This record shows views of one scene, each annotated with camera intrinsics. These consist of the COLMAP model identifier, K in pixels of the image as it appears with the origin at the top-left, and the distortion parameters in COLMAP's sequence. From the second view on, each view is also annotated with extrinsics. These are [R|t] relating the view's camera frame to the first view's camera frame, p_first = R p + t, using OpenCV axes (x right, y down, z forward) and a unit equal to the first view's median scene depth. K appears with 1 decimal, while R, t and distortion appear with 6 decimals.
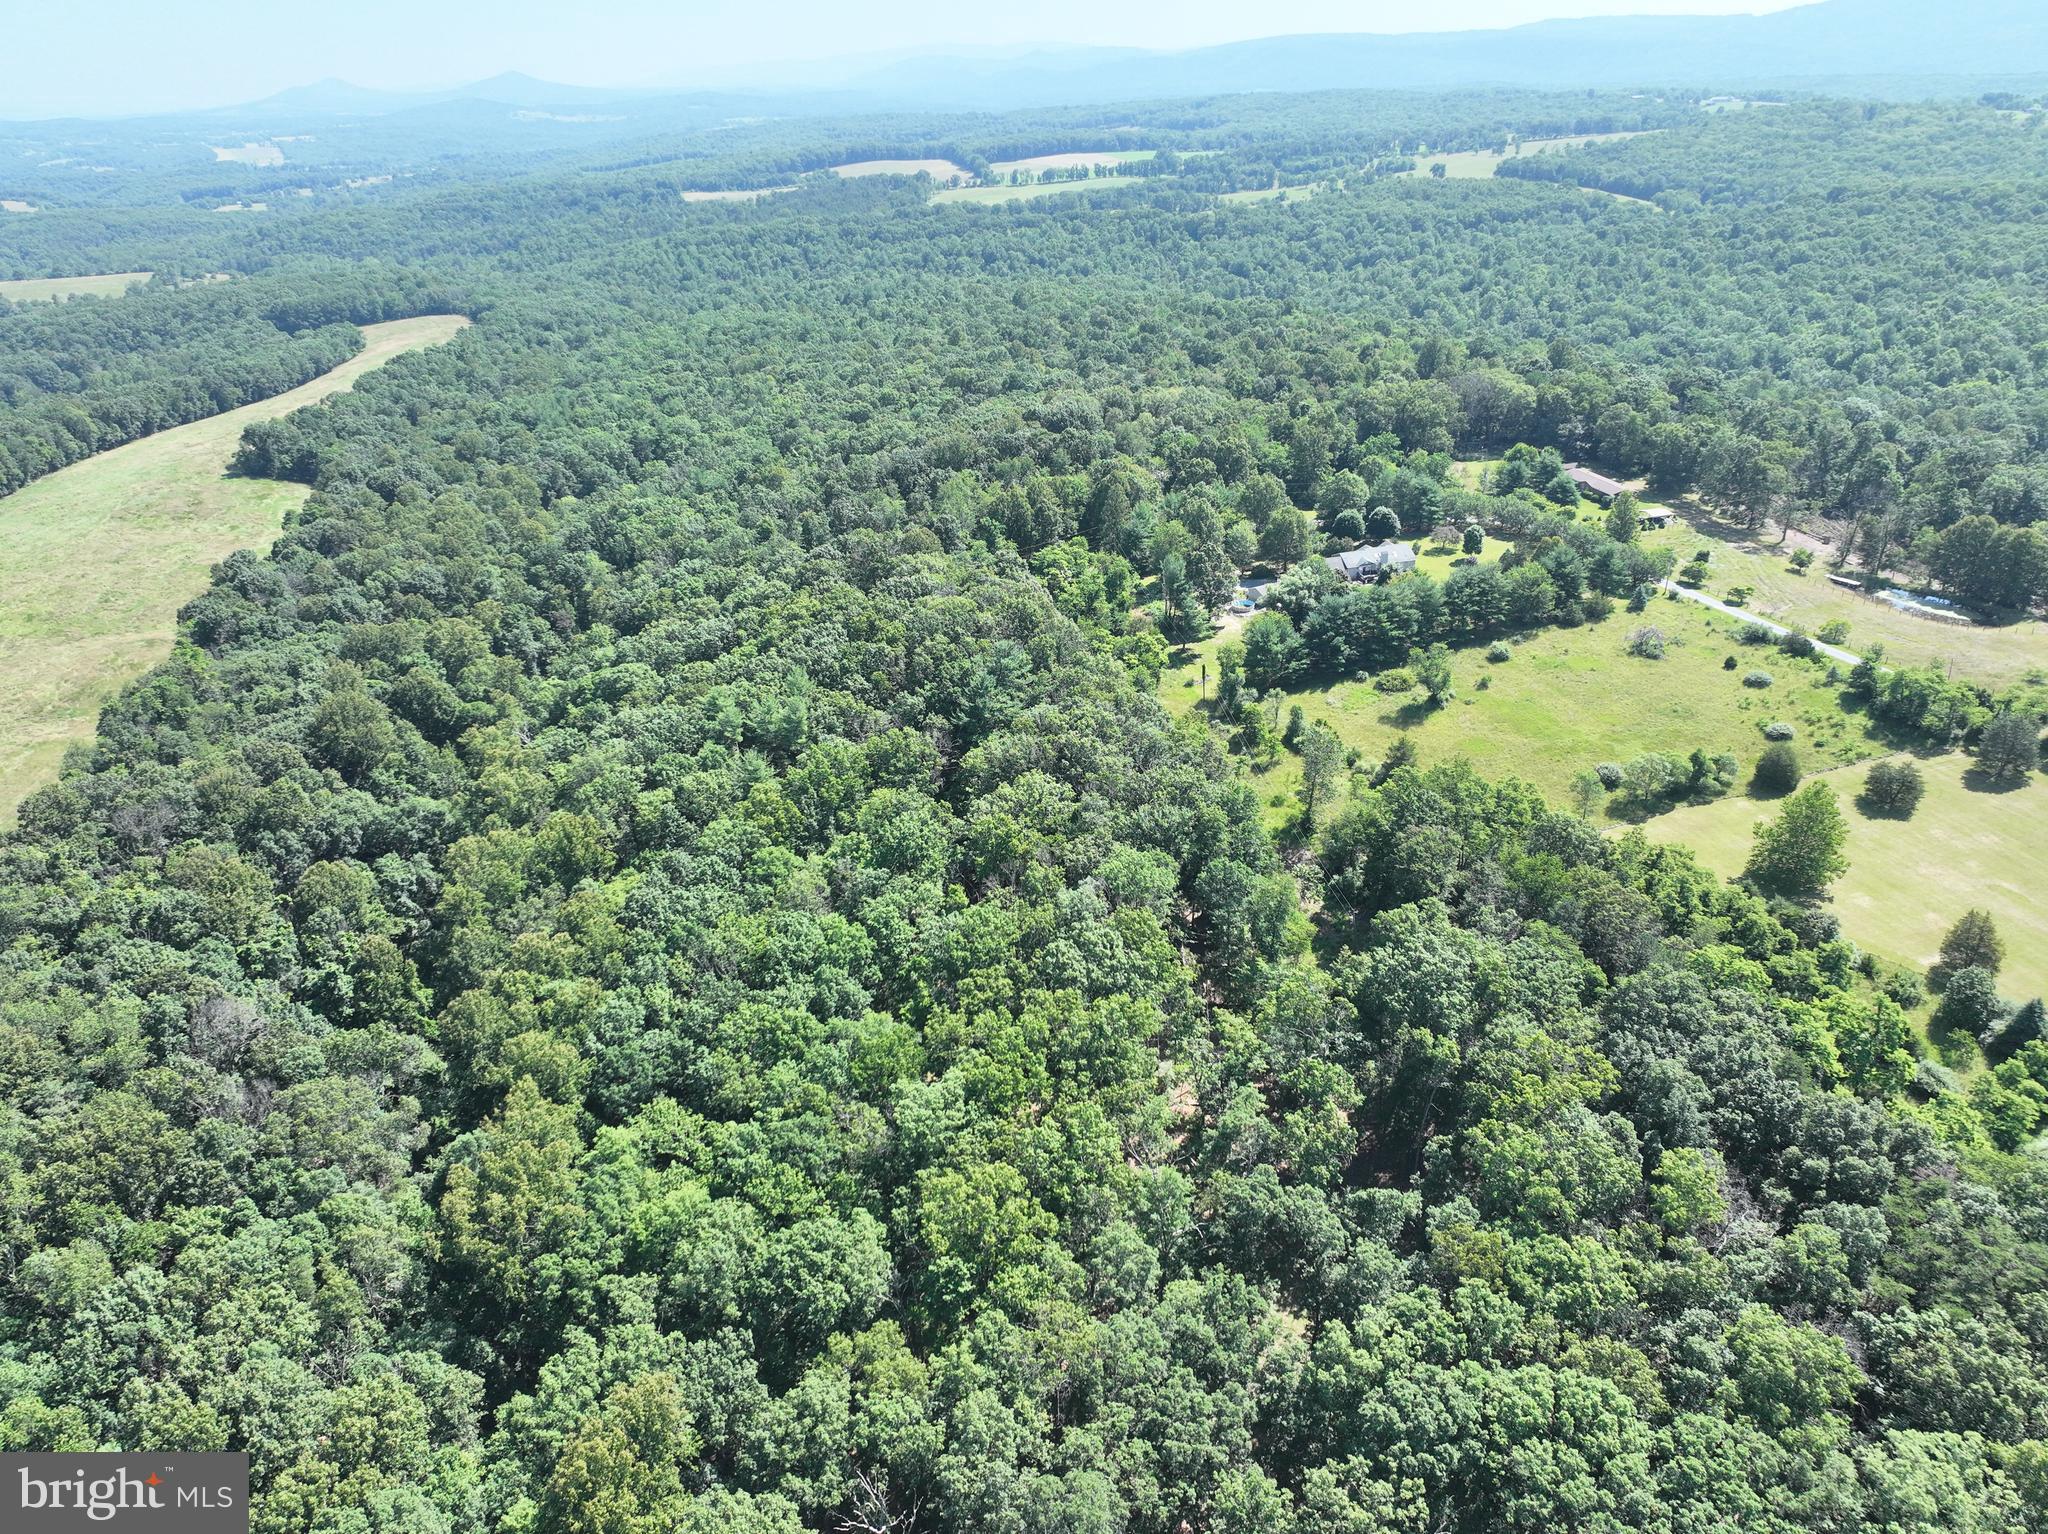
lens RADIAL K [[1440.6, 0, 1024.0], [0, 1440.6, 767.0], [0, 0, 1]] dist [-0.003275, 0.021041]
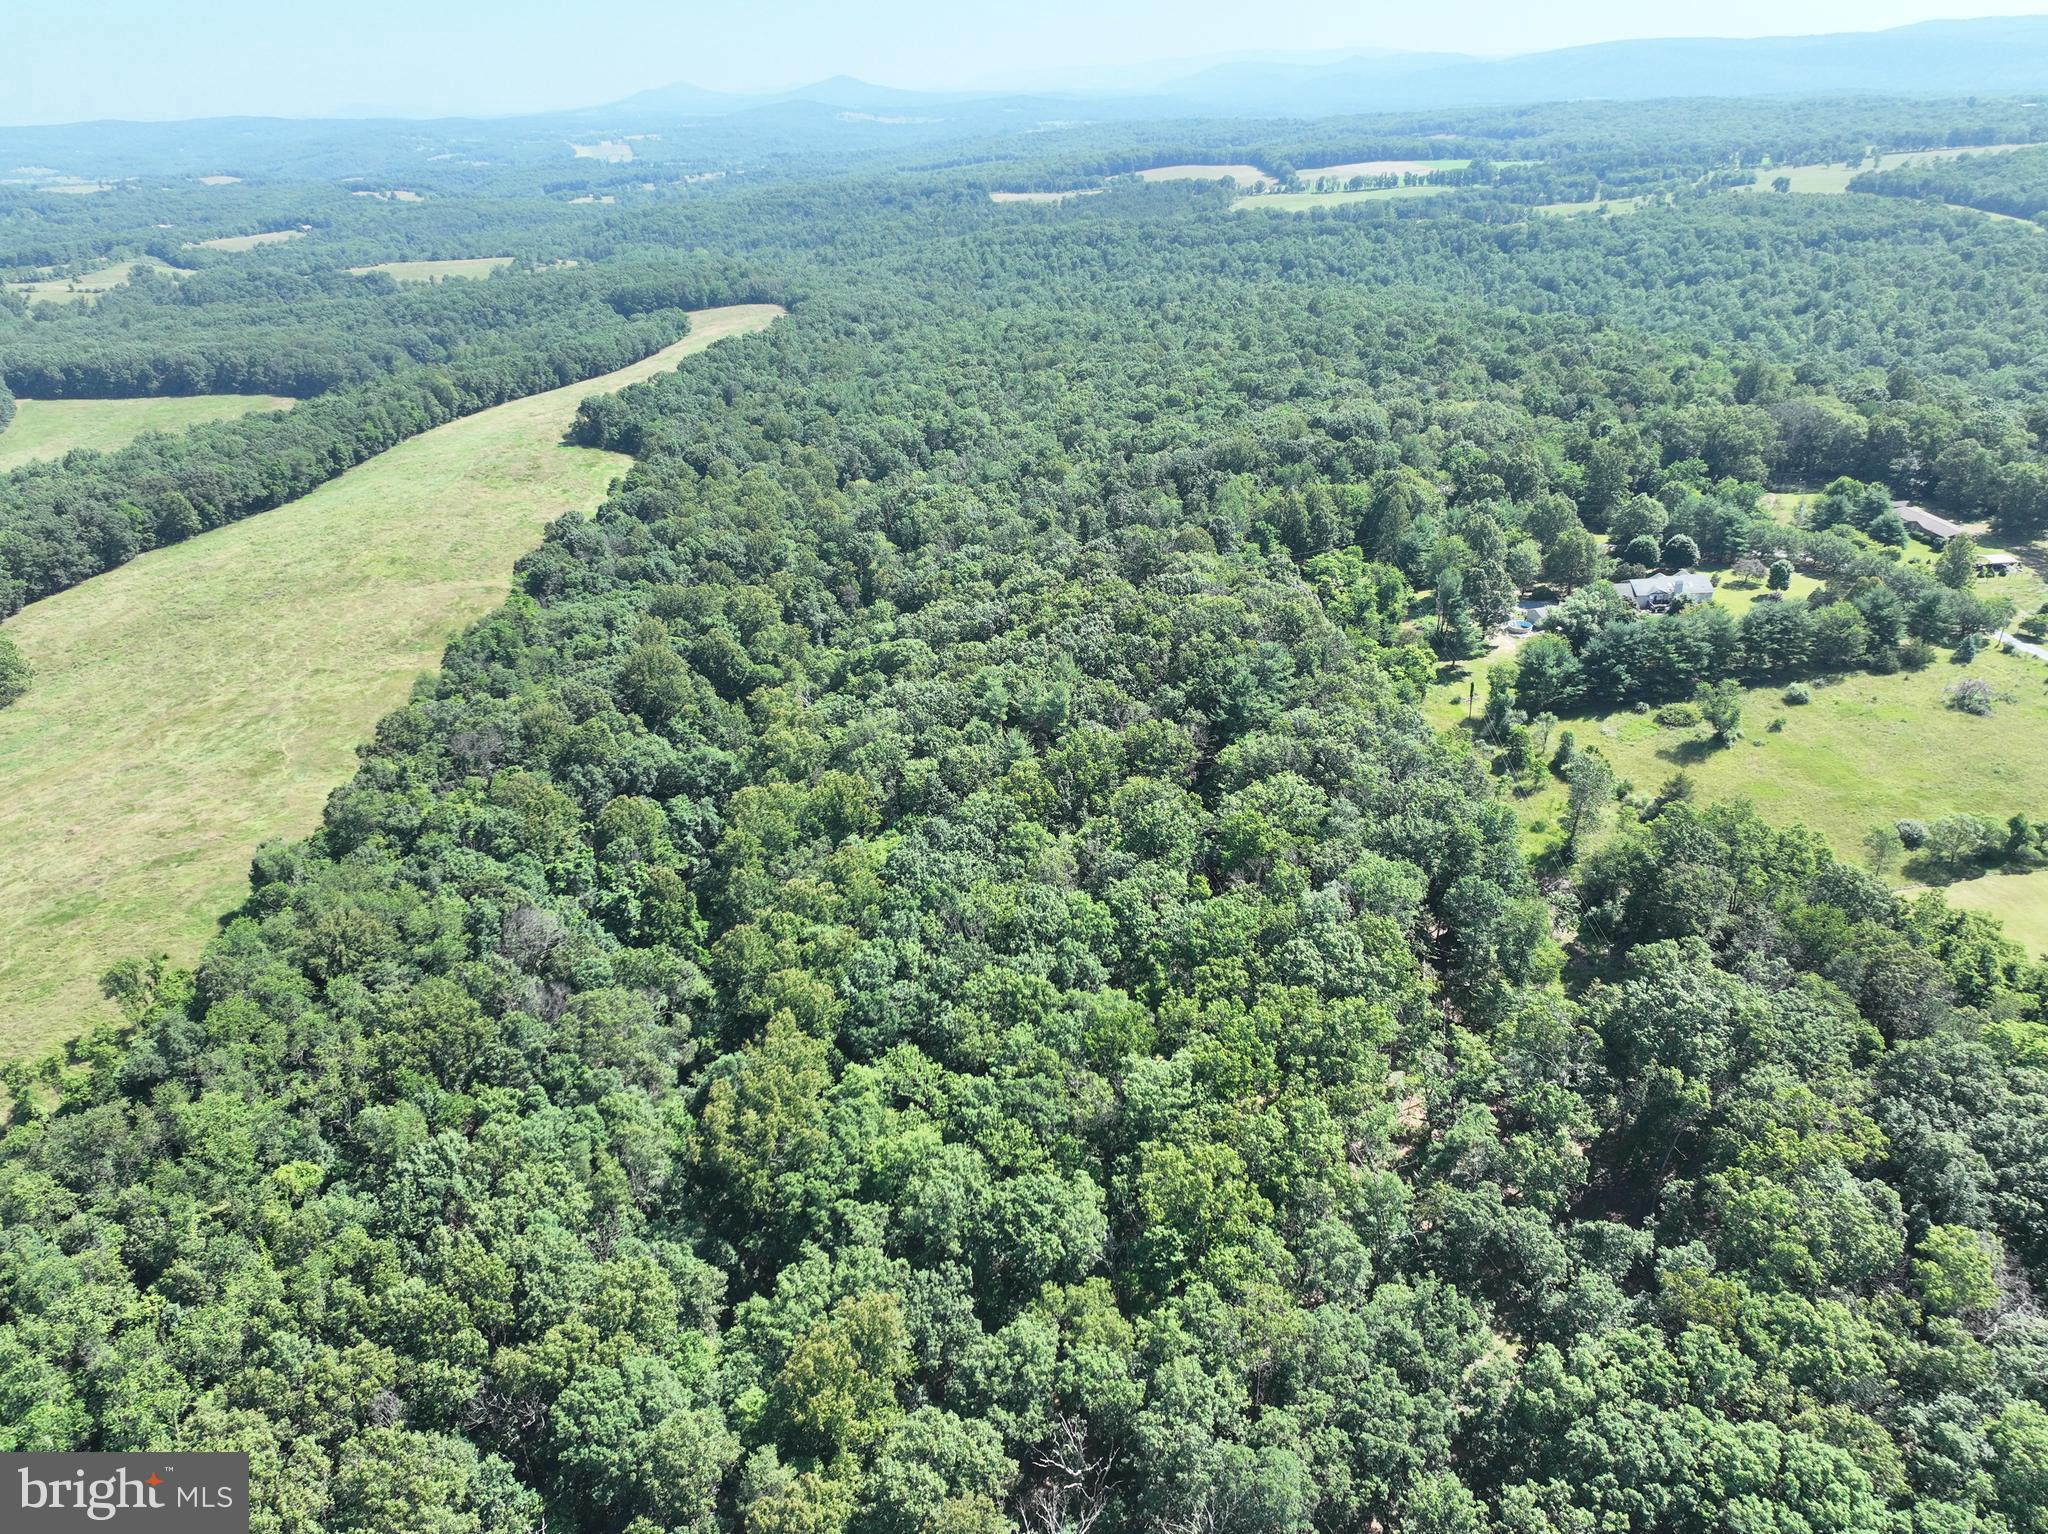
lens RADIAL K [[1436.6, 0, 1024.0], [0, 1436.6, 767.0], [0, 0, 1]] dist [-0.005146, 0.025165]
pose [[0.980927, 0.089096, -0.172755, -0.000995], [-0.089394, 0.995978, 0.006067, 0.007477], [0.172601, 0.009492, 0.984946, -0.016650]]
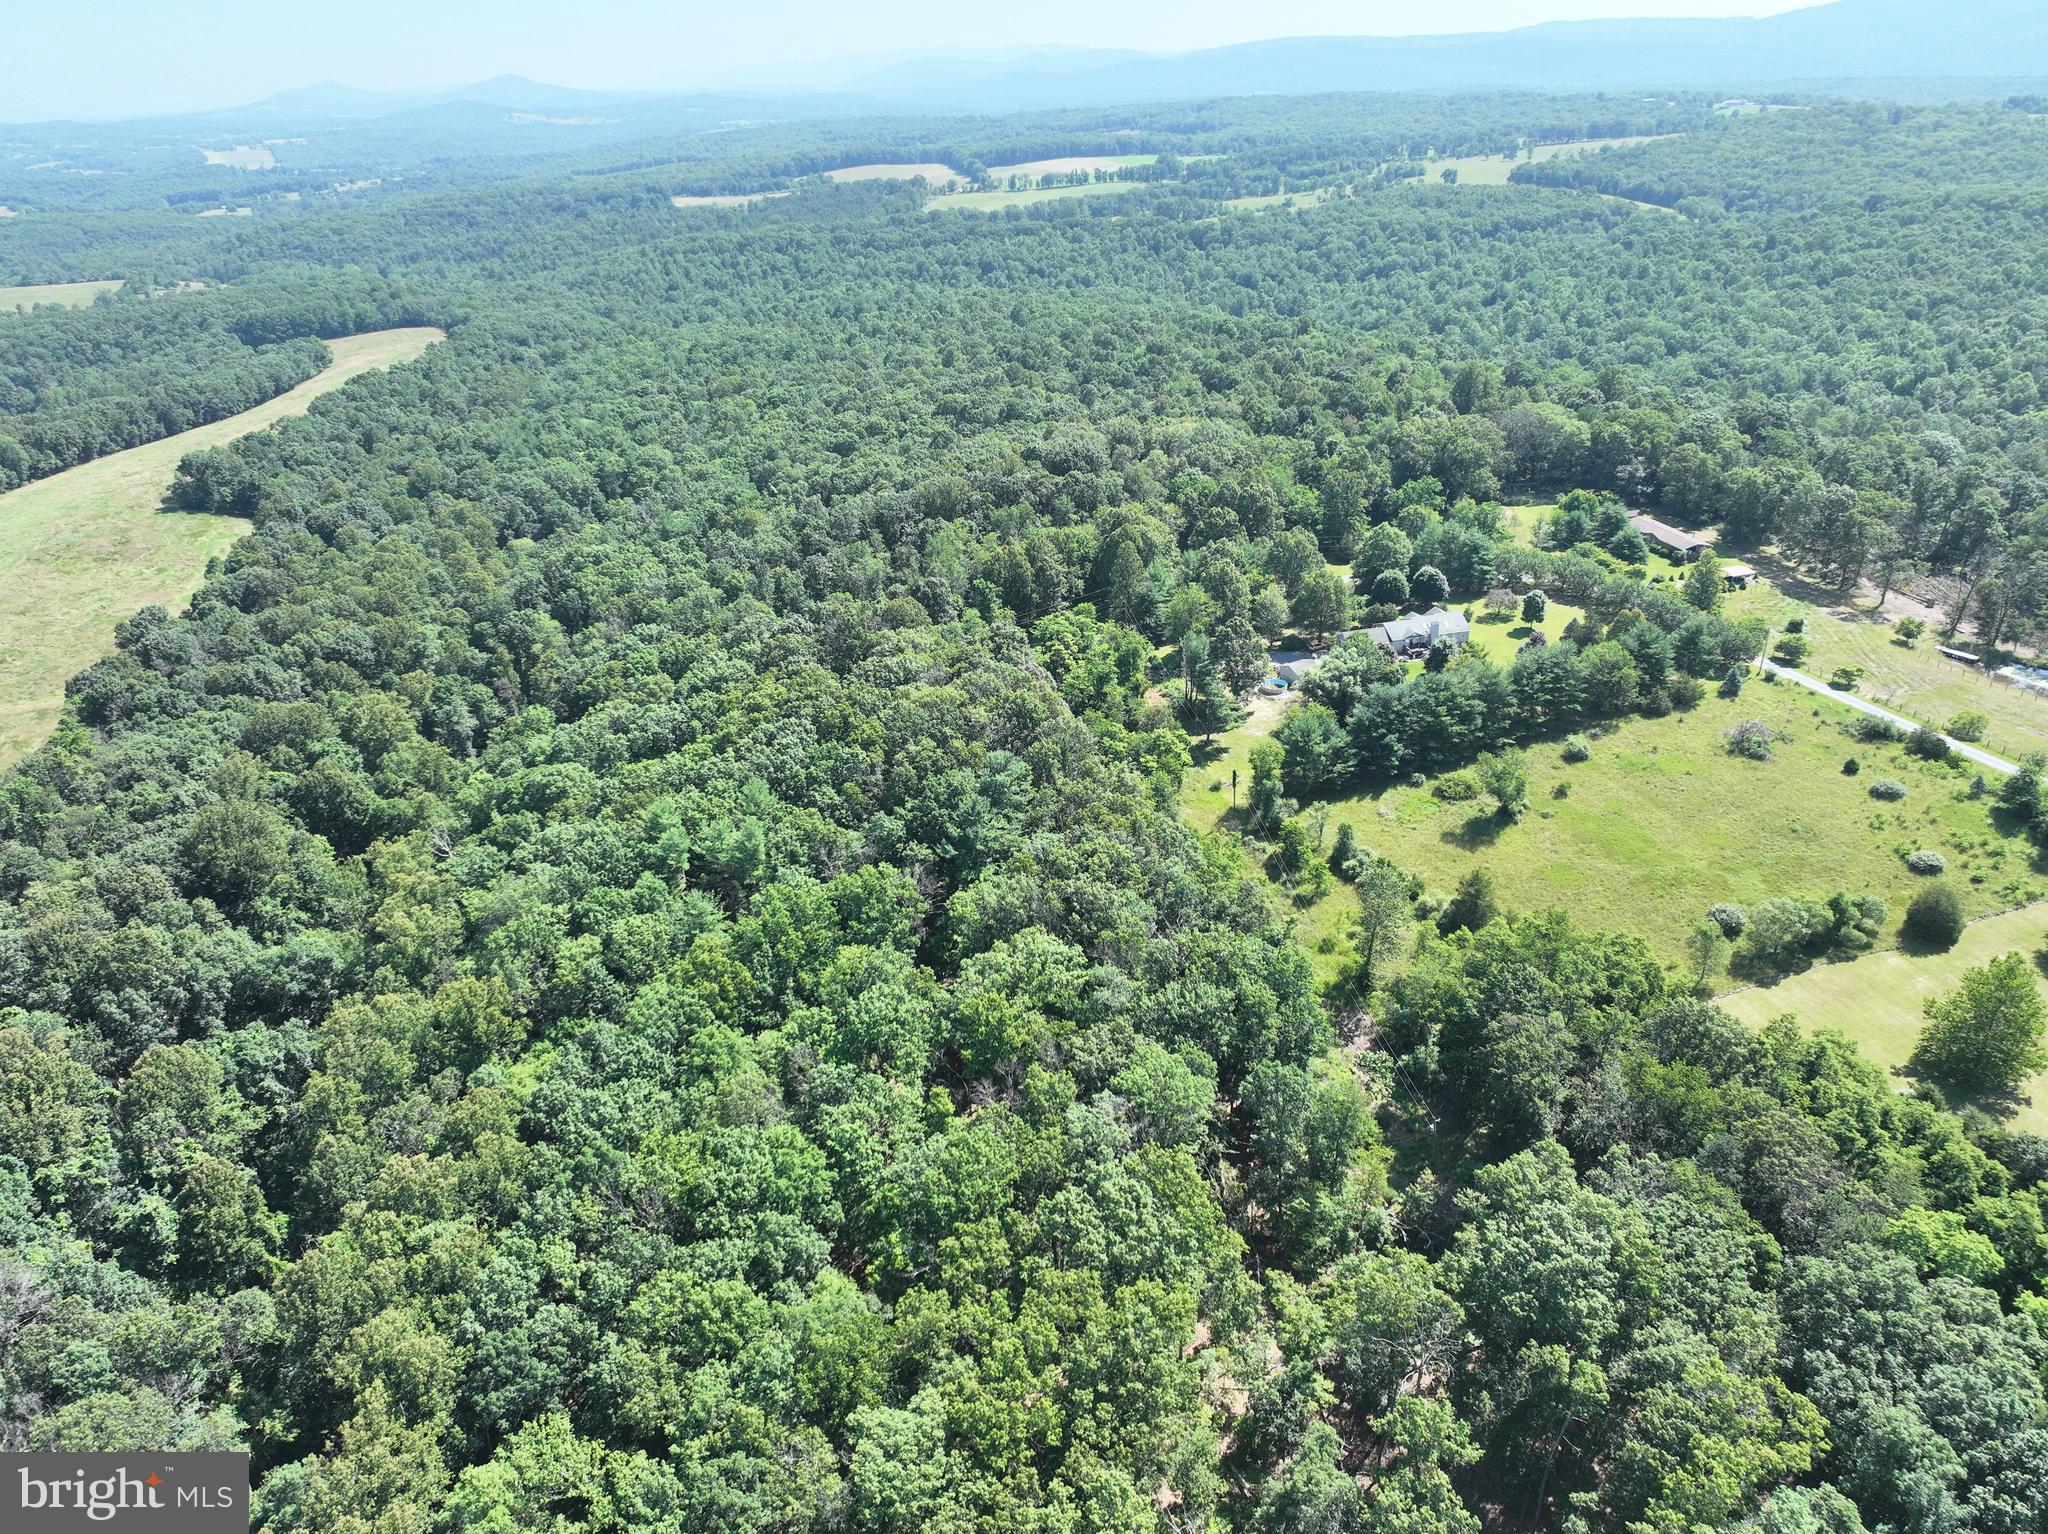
lens RADIAL K [[1440.6, 0, 1024.0], [0, 1440.6, 767.0], [0, 0, 1]] dist [-0.003275, 0.021041]
pose [[0.999999, -0.000334, 0.001157, -0.000614], [0.000335, 0.999999, -0.001397, -0.068017], [-0.001156, 0.001397, 0.999998, 0.140562]]
